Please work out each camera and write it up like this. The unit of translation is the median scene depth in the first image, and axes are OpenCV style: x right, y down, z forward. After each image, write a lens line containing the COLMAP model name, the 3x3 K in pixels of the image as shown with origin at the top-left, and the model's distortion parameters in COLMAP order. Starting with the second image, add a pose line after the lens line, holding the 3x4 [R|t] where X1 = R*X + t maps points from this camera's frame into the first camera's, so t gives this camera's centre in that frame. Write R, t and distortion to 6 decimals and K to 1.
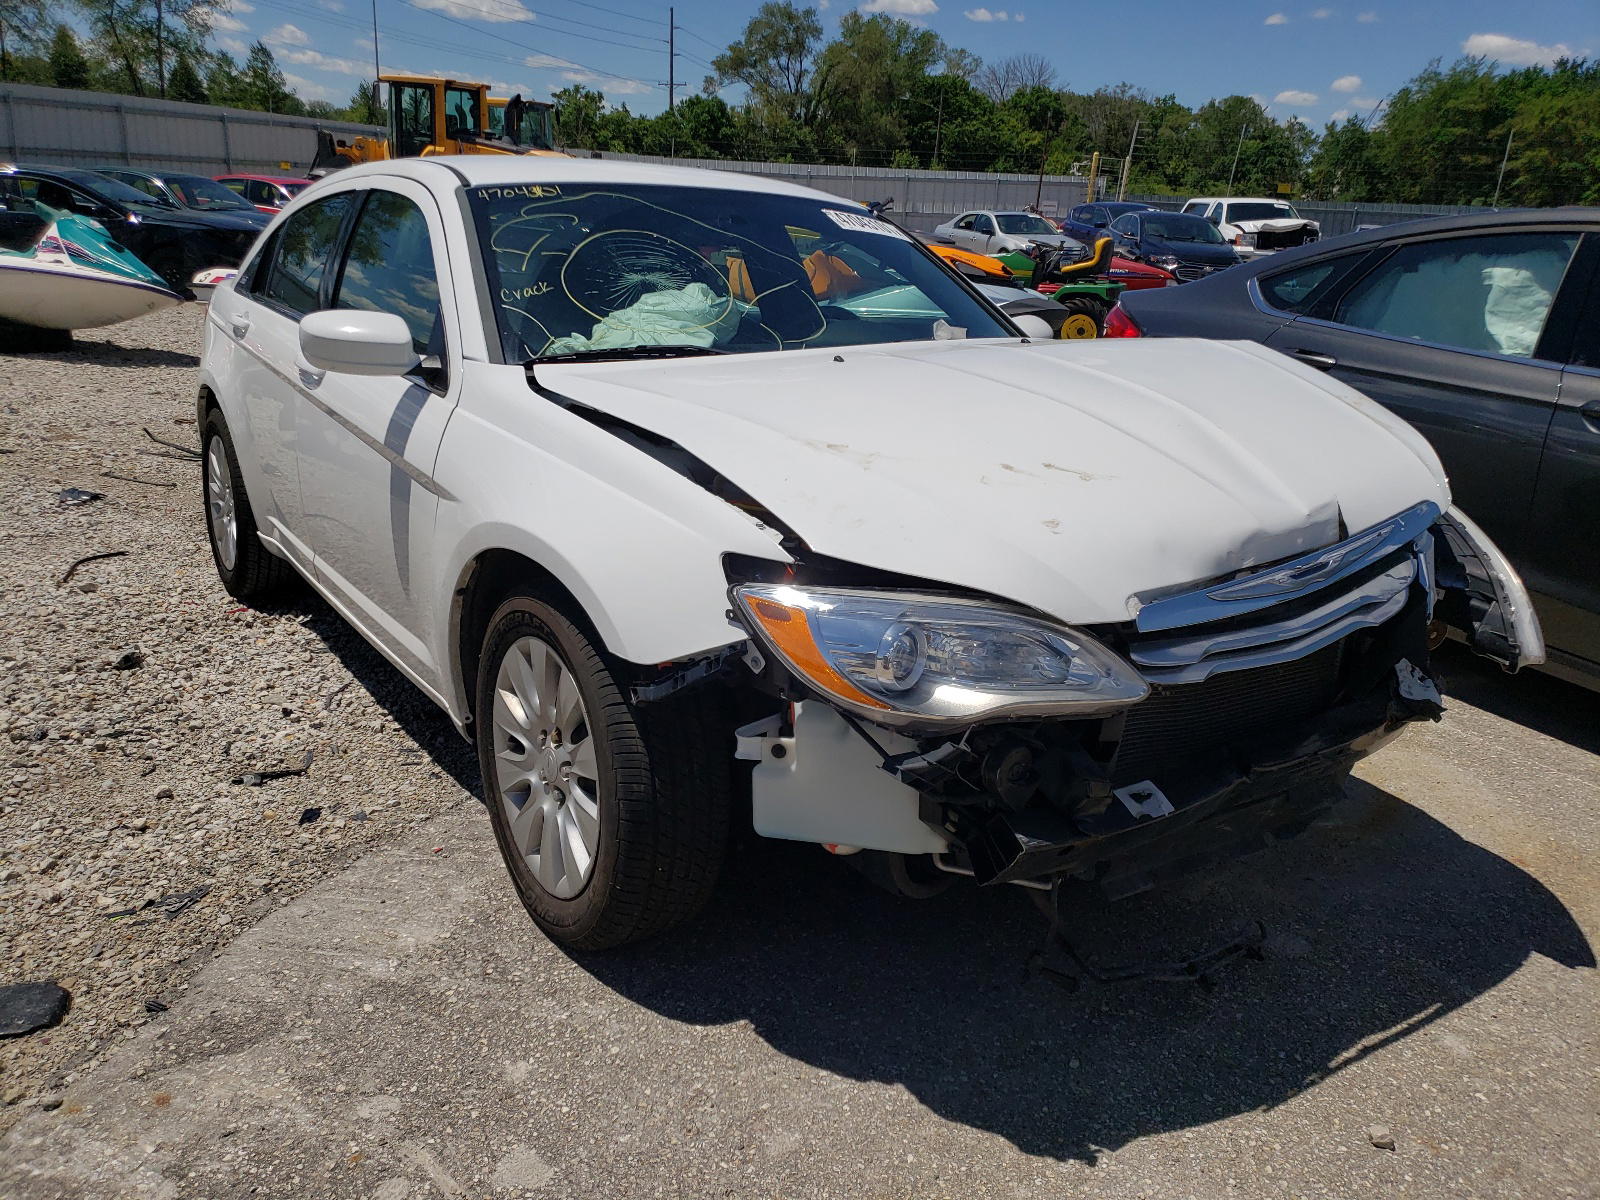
lens RADIAL K [[1274.7, 0, 800.0], [0, 1274.7, 600.0], [0, 0, 1]] dist [0.041656, -0.032246]
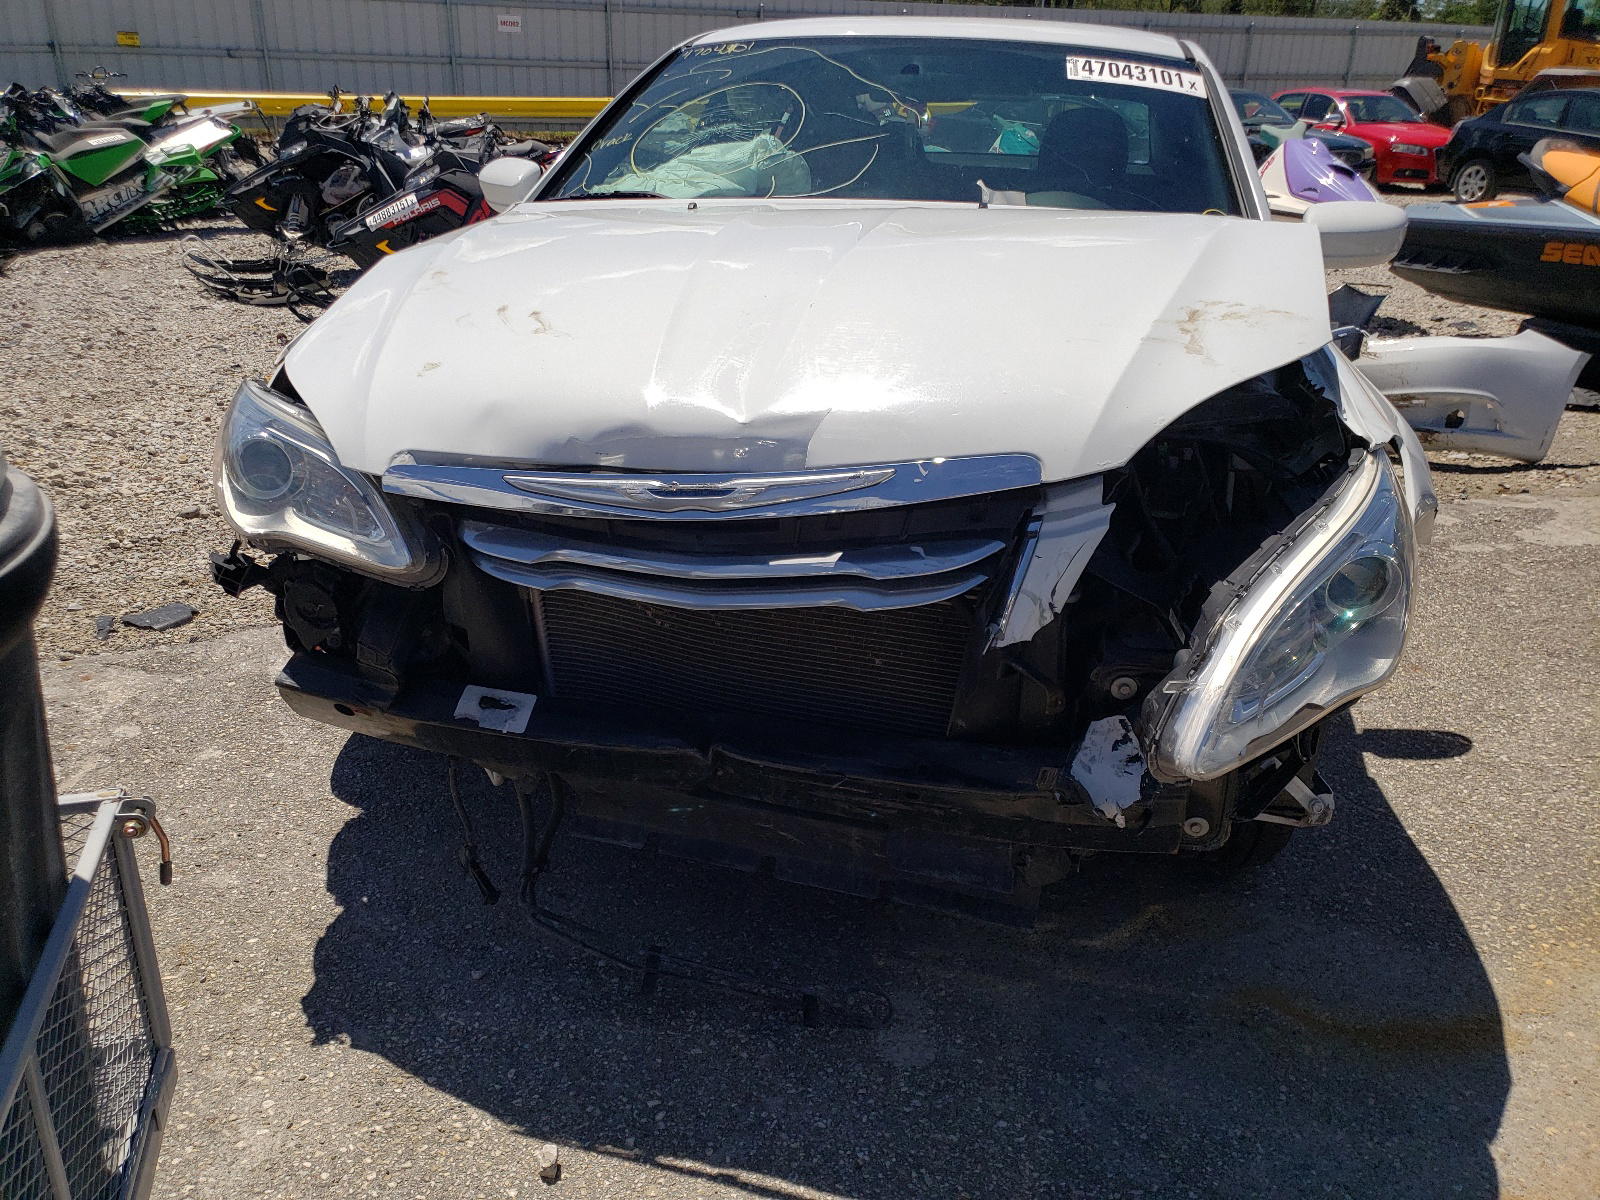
lens RADIAL K [[1274.7, 0, 800.0], [0, 1274.7, 600.0], [0, 0, 1]] dist [0.041656, -0.032246]
pose [[0.640791, 0.259611, -0.722488, 0.953362], [-0.222707, 0.963481, 0.148683, -0.083841], [0.734703, 0.065629, 0.675207, 0.530594]]
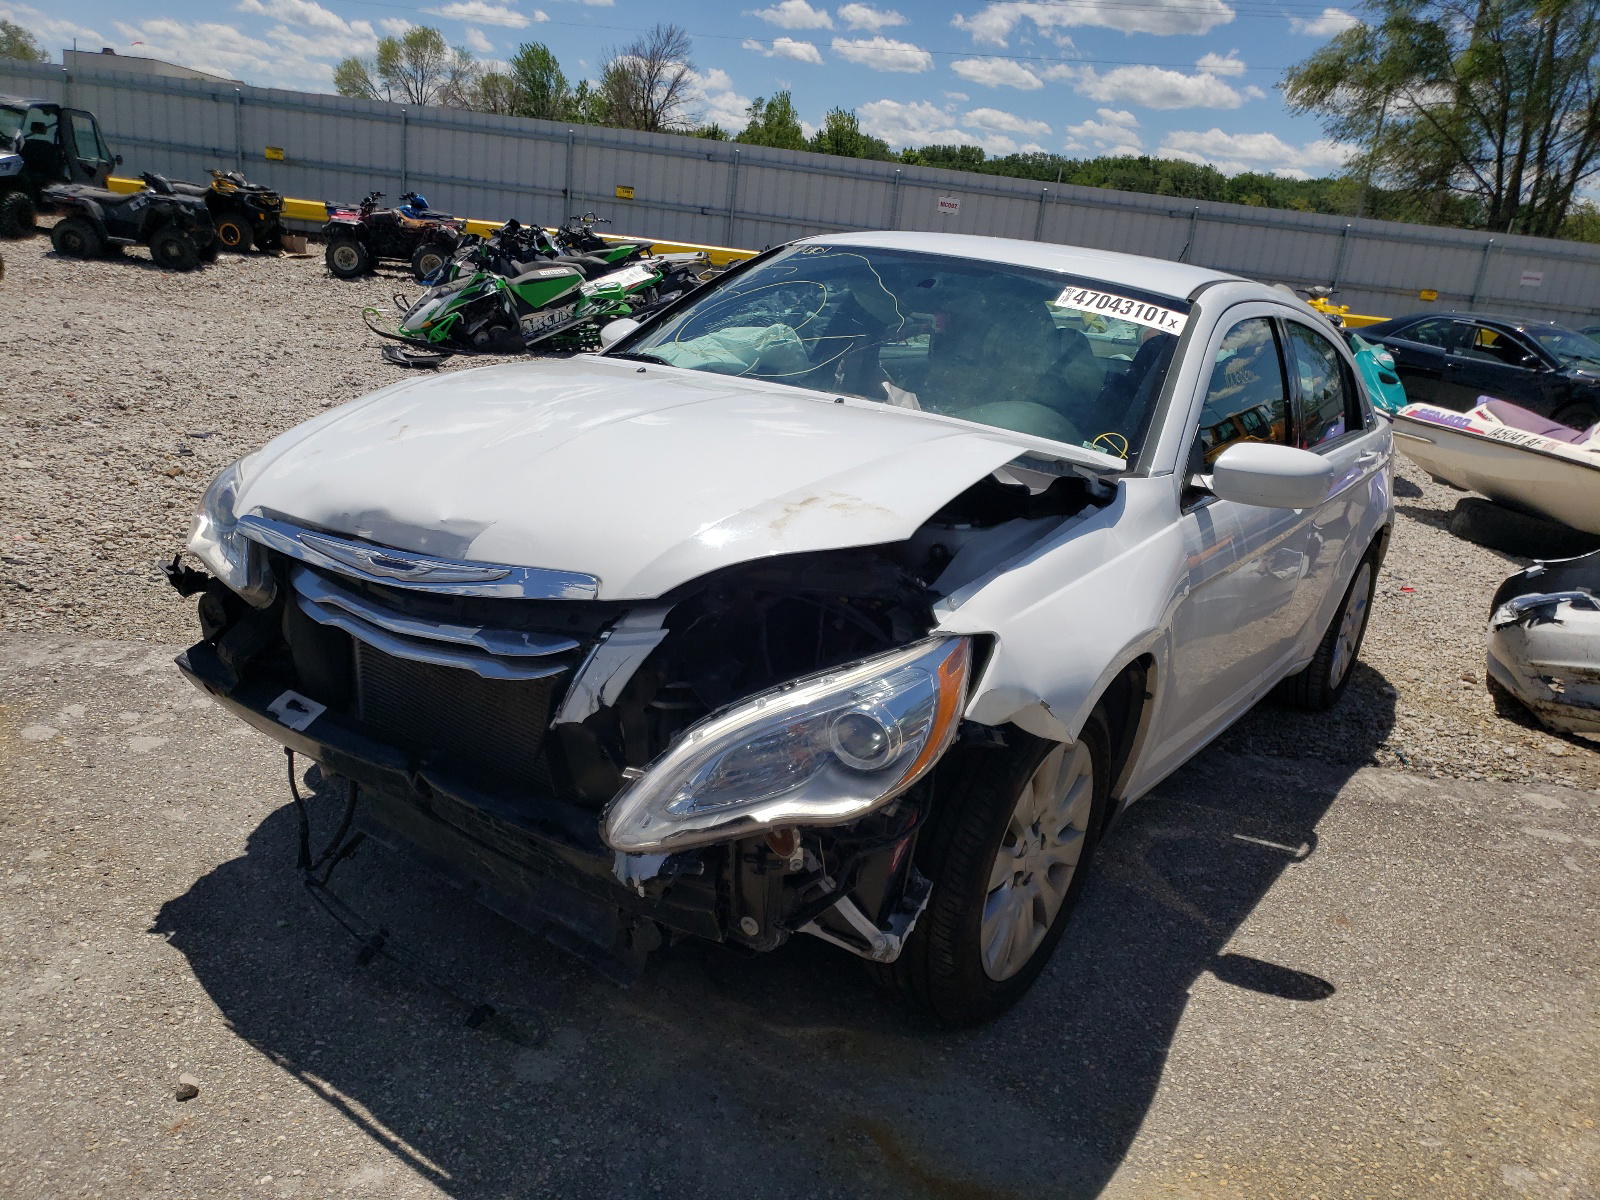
lens RADIAL K [[1274.7, 0, 800.0], [0, 1274.7, 600.0], [0, 0, 1]] dist [0.041656, -0.032246]
pose [[0.346184, 0.257884, -0.902027, 1.356186], [-0.371610, 0.920528, 0.120555, -0.226005], [0.861431, 0.293468, 0.414505, 0.837078]]
